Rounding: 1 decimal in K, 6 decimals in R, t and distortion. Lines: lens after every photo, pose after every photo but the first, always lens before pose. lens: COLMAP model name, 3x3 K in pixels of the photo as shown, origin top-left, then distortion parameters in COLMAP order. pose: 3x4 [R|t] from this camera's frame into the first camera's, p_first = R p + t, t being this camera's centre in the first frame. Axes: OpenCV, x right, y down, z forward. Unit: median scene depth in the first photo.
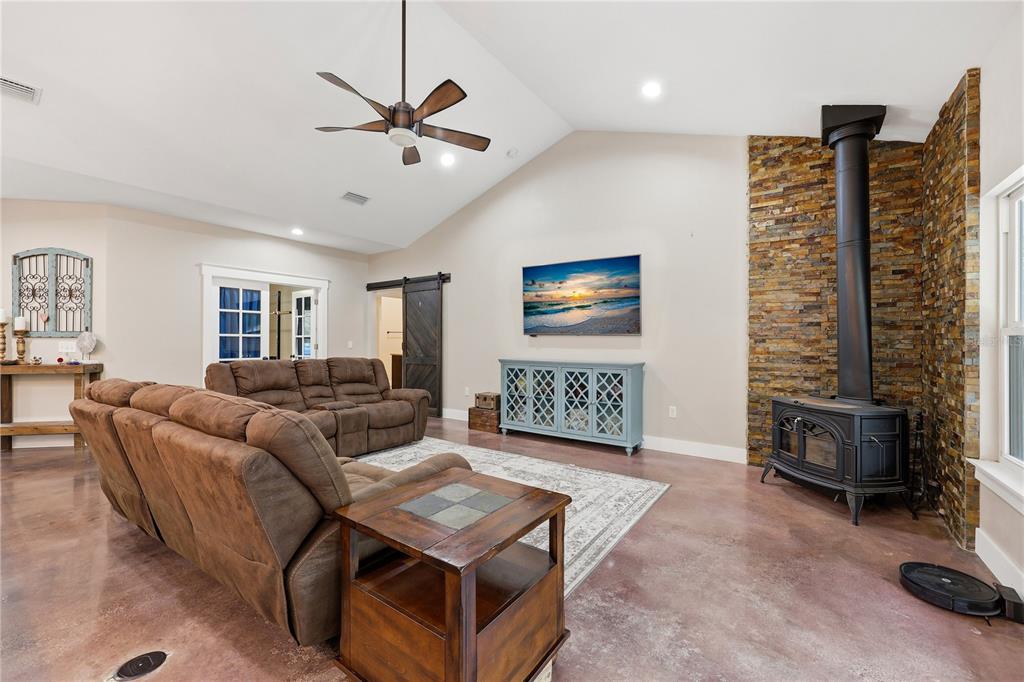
lens RADIAL K [[419.4, 0, 510.6], [0, 419.4, 338.7], [0, 0, 1]] dist [0.002934, -0.000035]
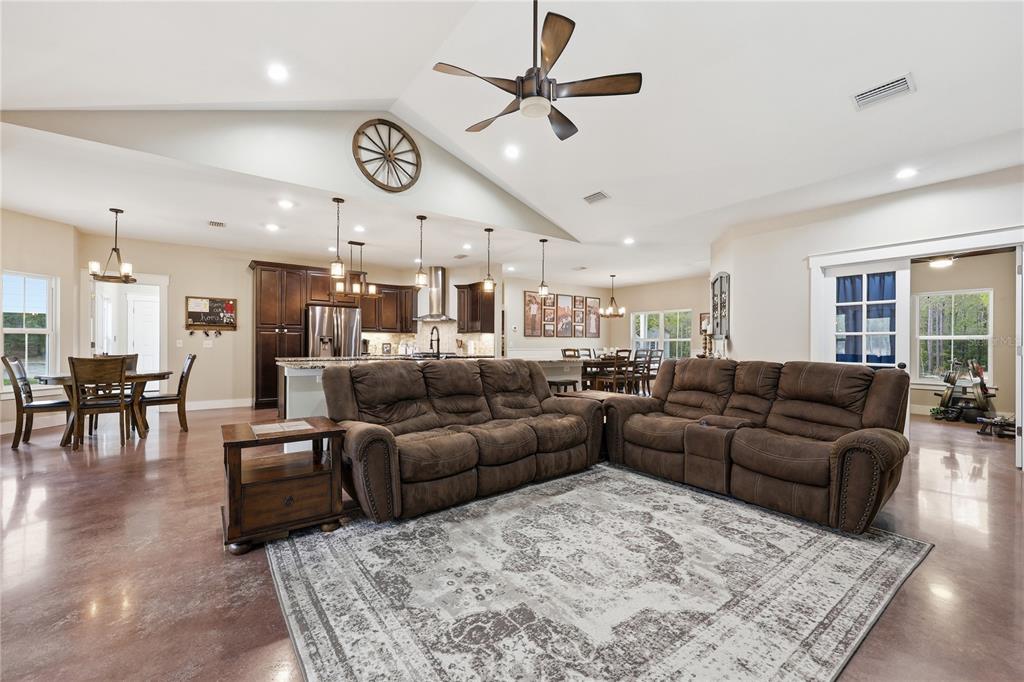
lens RADIAL K [[419.4, 0, 514.2], [0, 419.4, 349.5], [0, 0, 1]] dist [0.002934, -0.000035]
pose [[-0.306365, 0.008067, -0.951880, 0.393776], [-0.000153, 0.999964, 0.008524, 0.019609], [0.951914, 0.002757, -0.306352, 0.794626]]
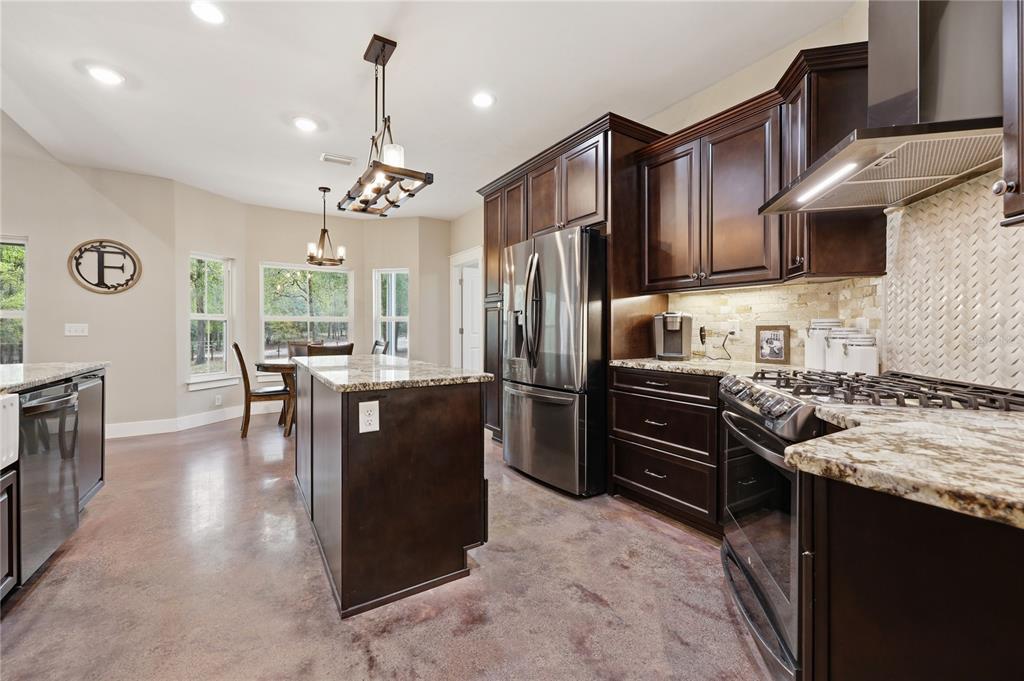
lens RADIAL K [[419.4, 0, 511.0], [0, 419.4, 332.8], [0, 0, 1]] dist [0.002934, -0.000035]
pose [[-0.926304, -0.005613, 0.376736, -1.164851], [-0.004063, 0.999980, 0.004910, 0.014763], [-0.376756, 0.003018, -0.926308, 0.256025]]
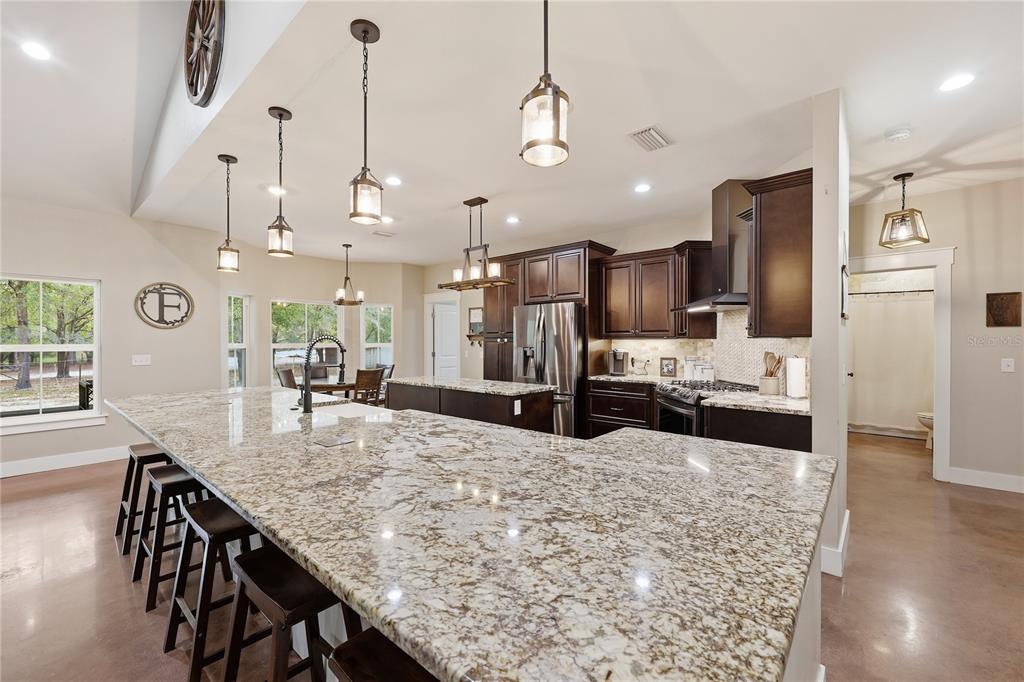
lens RADIAL K [[419.4, 0, 509.2], [0, 419.4, 348.6], [0, 0, 1]] dist [0.002934, -0.000035]
pose [[-0.995577, -0.003322, 0.093887, -0.971325], [-0.002457, 0.999953, 0.009334, -0.024787], [-0.093913, 0.009062, -0.995539, 0.727843]]
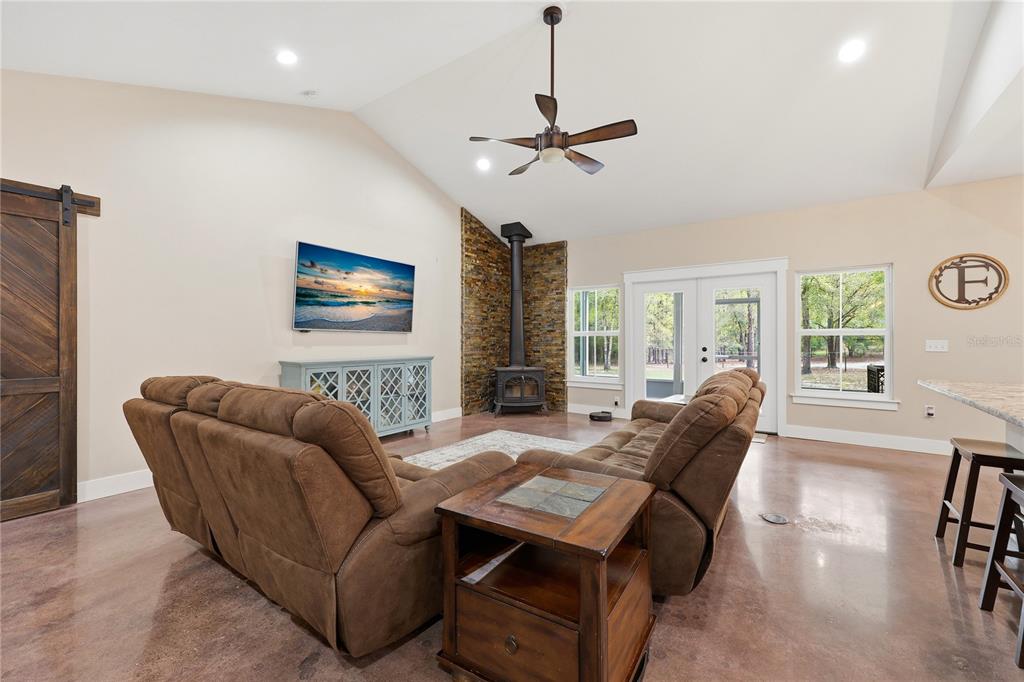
lens RADIAL K [[419.4, 0, 514.5], [0, 419.4, 333.2], [0, 0, 1]] dist [0.002934, -0.000035]
pose [[-0.017367, 0.010259, 0.999797, -0.876967], [-0.006269, 0.999927, -0.010369, 0.003604], [-0.999830, -0.006448, -0.017302, 0.722424]]
